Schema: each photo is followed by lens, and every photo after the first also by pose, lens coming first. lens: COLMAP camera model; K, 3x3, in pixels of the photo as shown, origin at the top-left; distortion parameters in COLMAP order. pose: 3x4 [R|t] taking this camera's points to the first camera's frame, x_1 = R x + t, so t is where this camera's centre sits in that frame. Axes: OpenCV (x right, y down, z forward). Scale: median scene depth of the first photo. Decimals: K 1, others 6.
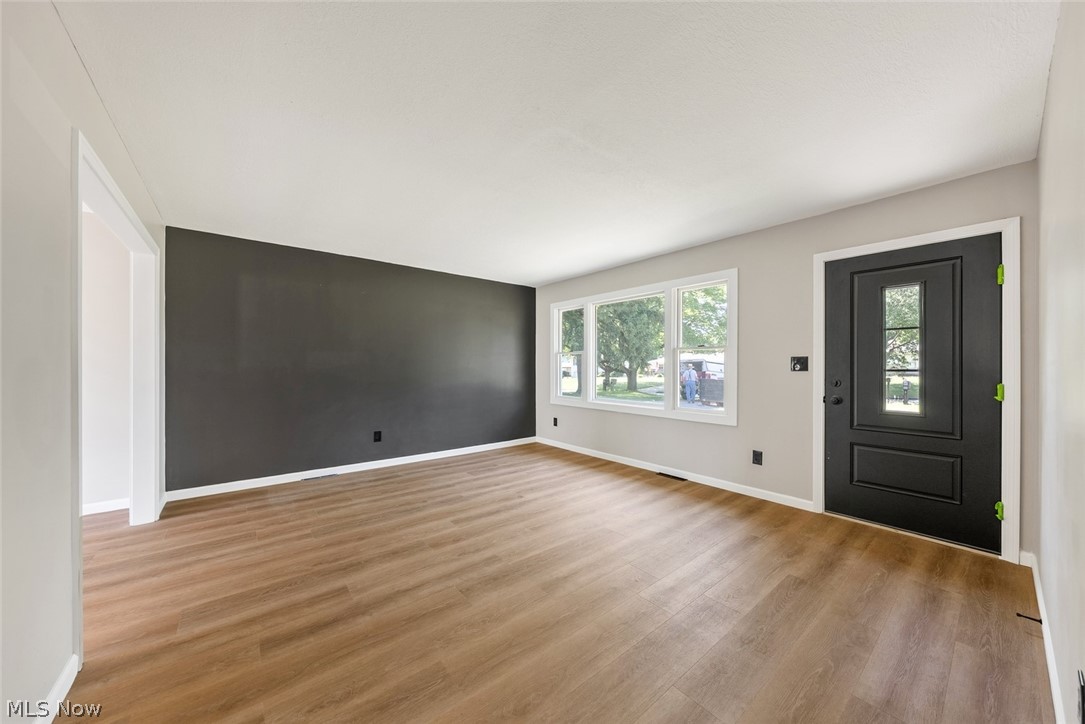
lens RADIAL K [[375.5, 0, 544.6], [0, 375.5, 364.2], [0, 0, 1]] dist [-0.001209, 0.000041]
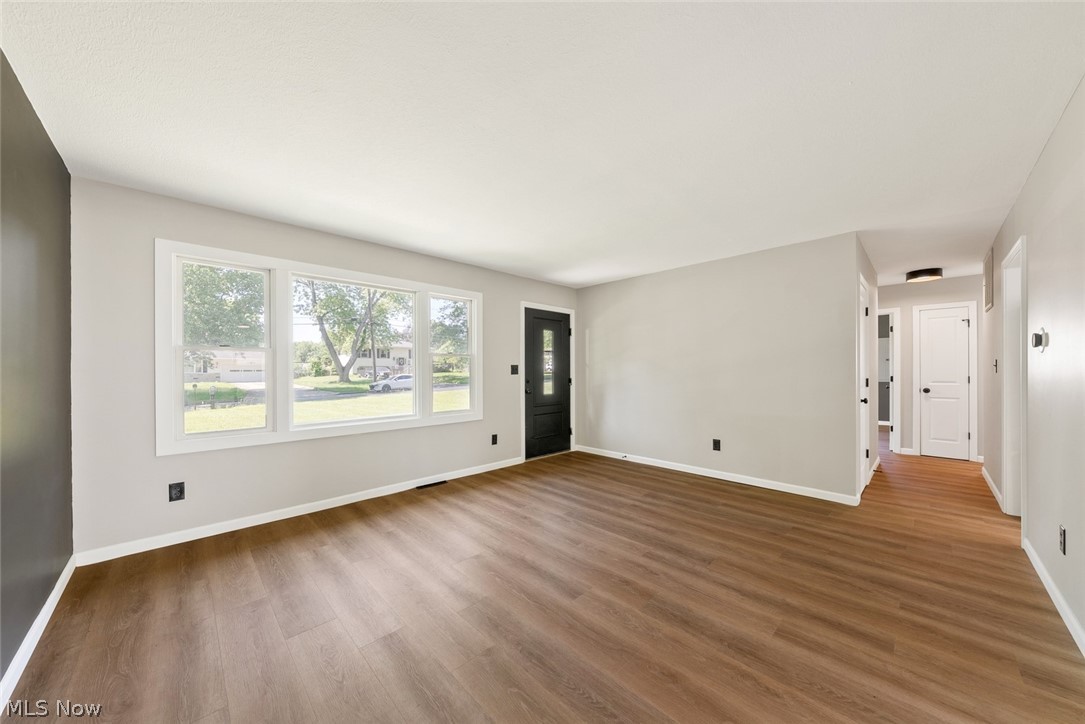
lens RADIAL K [[375.5, 0, 544.6], [0, 375.5, 364.2], [0, 0, 1]] dist [-0.001209, 0.000041]
pose [[-0.086666, 0.016589, 0.996099, -0.997594], [0.001157, 0.999862, -0.016551, 0.003420], [-0.996237, -0.000282, -0.086674, 1.190155]]
